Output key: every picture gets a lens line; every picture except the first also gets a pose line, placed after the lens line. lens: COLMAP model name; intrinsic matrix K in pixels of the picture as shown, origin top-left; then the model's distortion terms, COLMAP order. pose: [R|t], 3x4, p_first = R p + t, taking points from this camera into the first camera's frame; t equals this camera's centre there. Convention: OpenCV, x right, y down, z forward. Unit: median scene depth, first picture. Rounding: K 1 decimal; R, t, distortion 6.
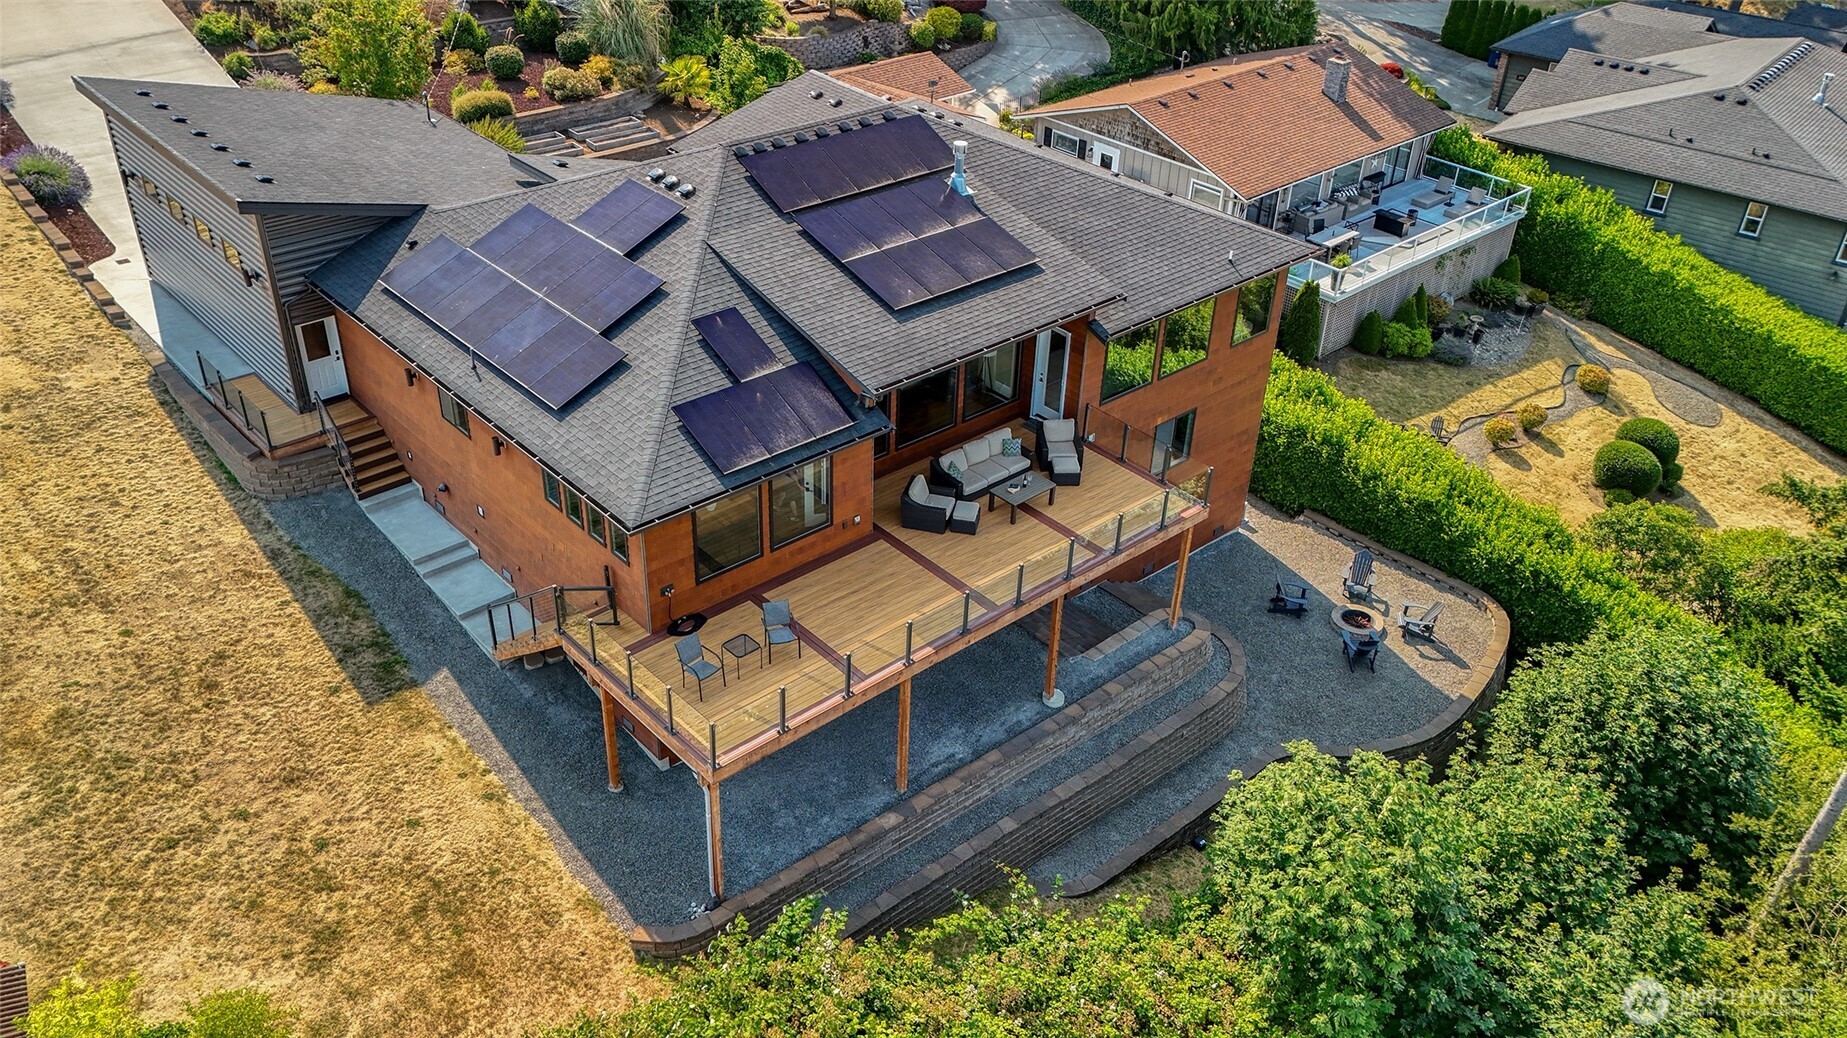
lens RADIAL K [[1481.6, 0, 923.5], [0, 1481.6, 519.0], [0, 0, 1]] dist [0.002022, 0.000593]
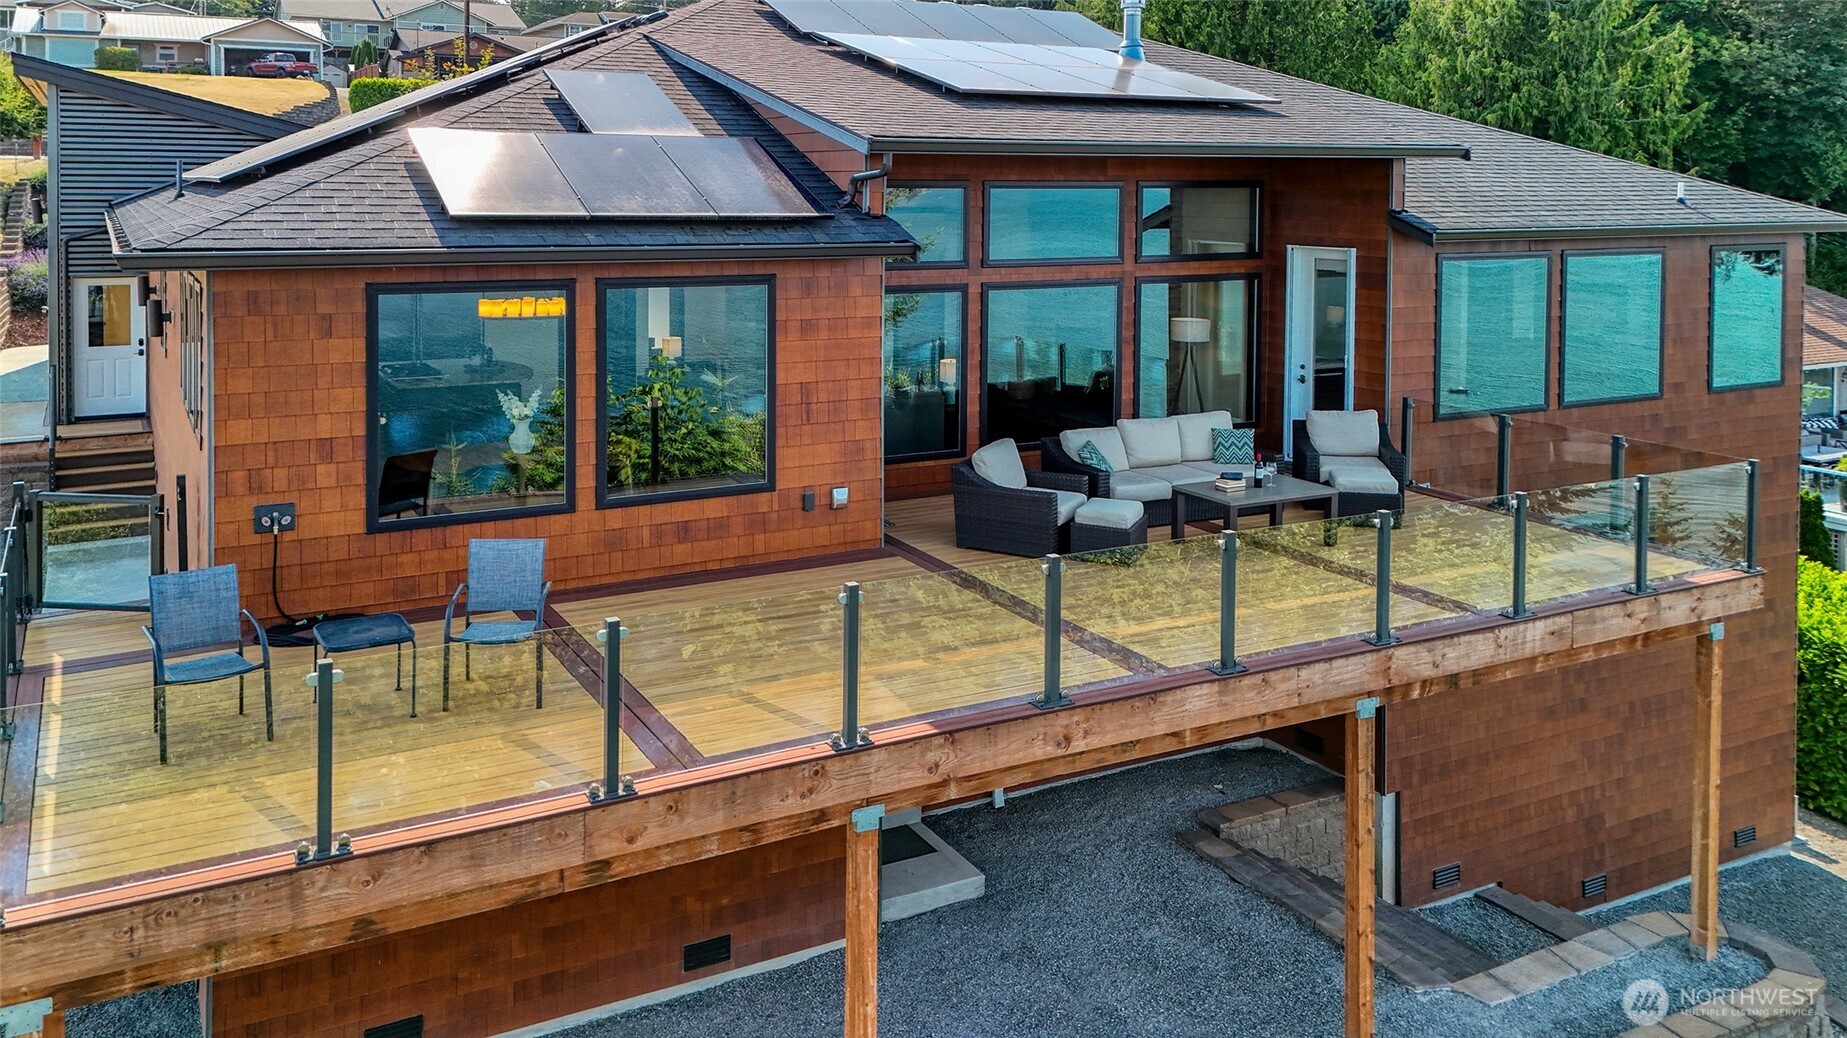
lens RADIAL K [[1131.6, 0, 959.1], [0, 1131.6, 517.7], [0, 0, 1]] dist [0.012004, 0.000014]
pose [[0.963834, -0.029453, -0.264870, 0.070063], [-0.115321, 0.849912, -0.514150, 0.159879], [0.240259, 0.526101, 0.815778, 0.708044]]
